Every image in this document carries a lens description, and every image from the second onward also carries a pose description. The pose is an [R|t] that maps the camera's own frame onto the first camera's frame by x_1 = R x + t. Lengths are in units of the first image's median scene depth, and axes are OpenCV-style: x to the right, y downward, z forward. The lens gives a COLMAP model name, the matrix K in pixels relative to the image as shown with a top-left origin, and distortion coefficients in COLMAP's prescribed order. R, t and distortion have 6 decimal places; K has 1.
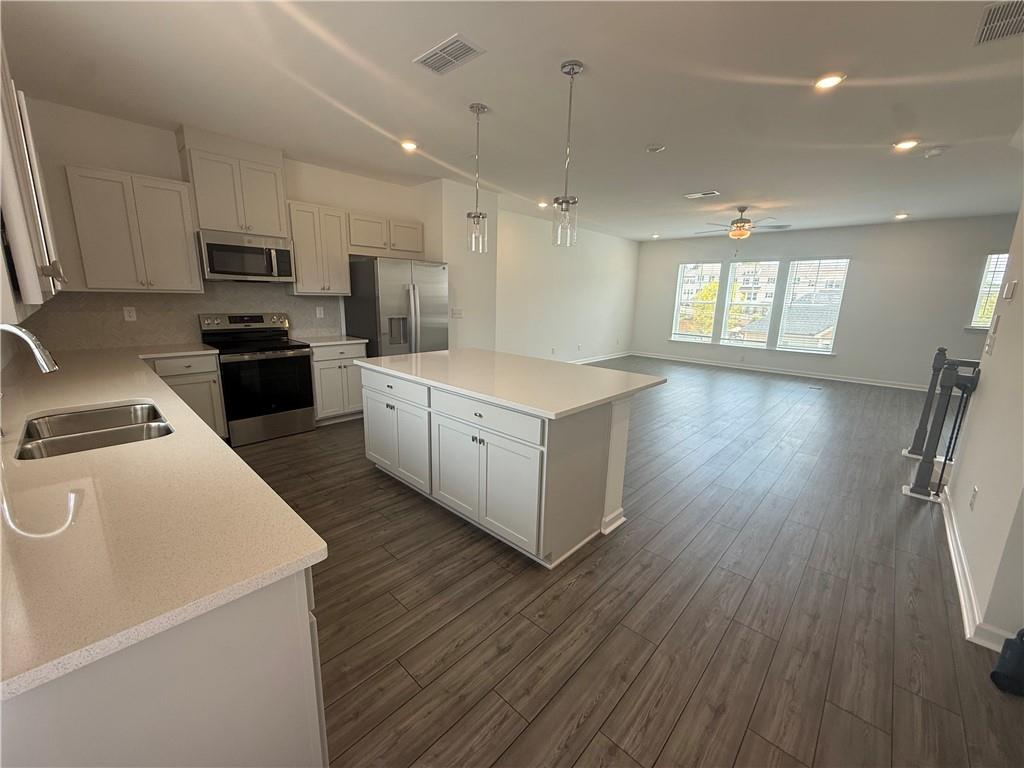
lens RADIAL K [[408.4, 0, 507.5], [0, 408.4, 383.2], [0, 0, 1]] dist [-0.000898, -0.000482]
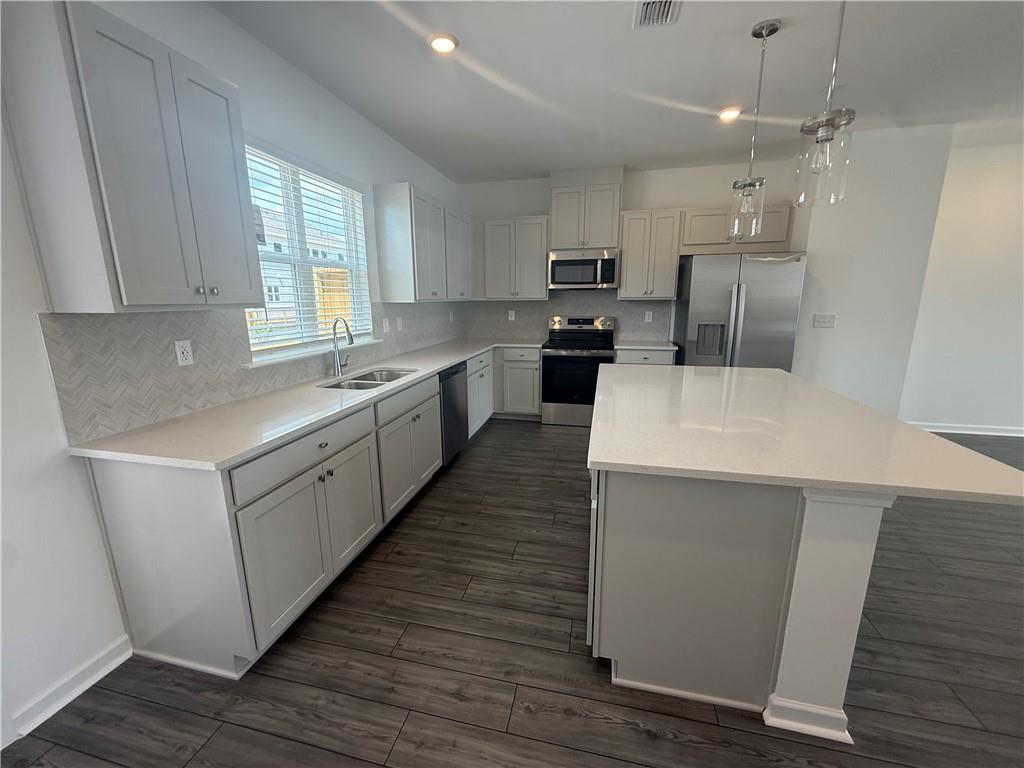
lens RADIAL K [[408.4, 0, 507.5], [0, 408.4, 383.2], [0, 0, 1]] dist [-0.000898, -0.000482]
pose [[0.502520, 0.150976, -0.851282, 0.304352], [-0.162967, 0.983525, 0.078229, -0.042768], [0.849068, 0.099419, 0.518845, 0.247307]]
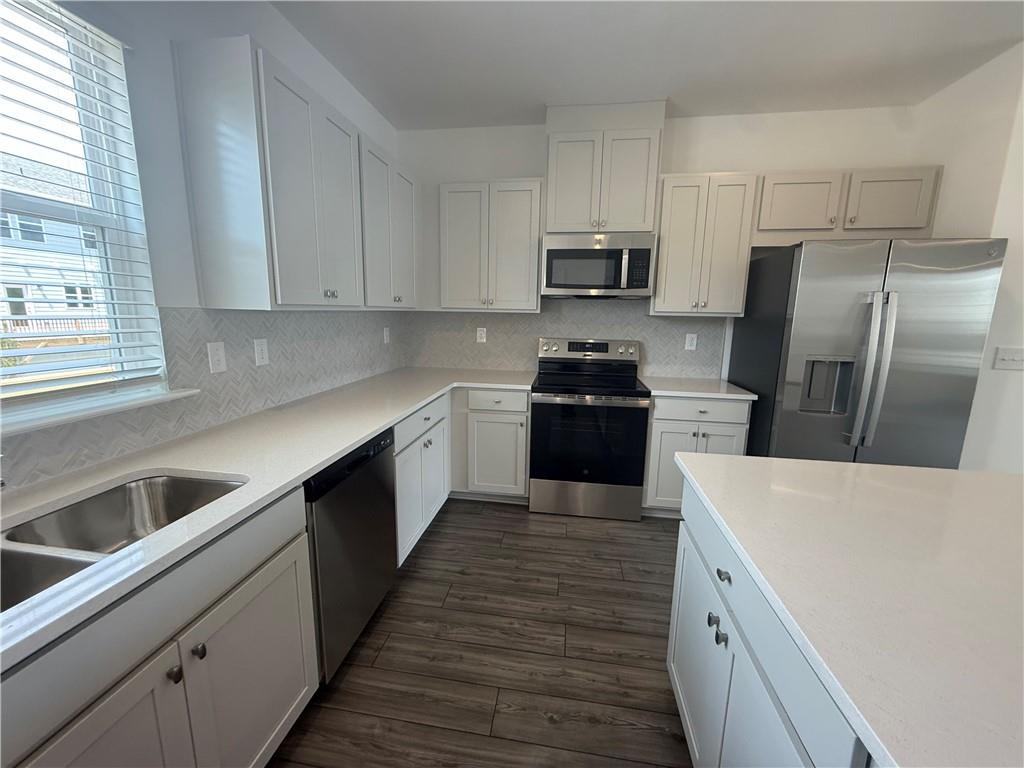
lens RADIAL K [[408.4, 0, 507.5], [0, 408.4, 383.2], [0, 0, 1]] dist [-0.000898, -0.000482]
pose [[0.567994, 0.129561, -0.812771, -0.102553], [-0.176946, 0.983662, 0.033146, -0.095794], [0.803787, 0.124989, 0.581639, 0.477946]]
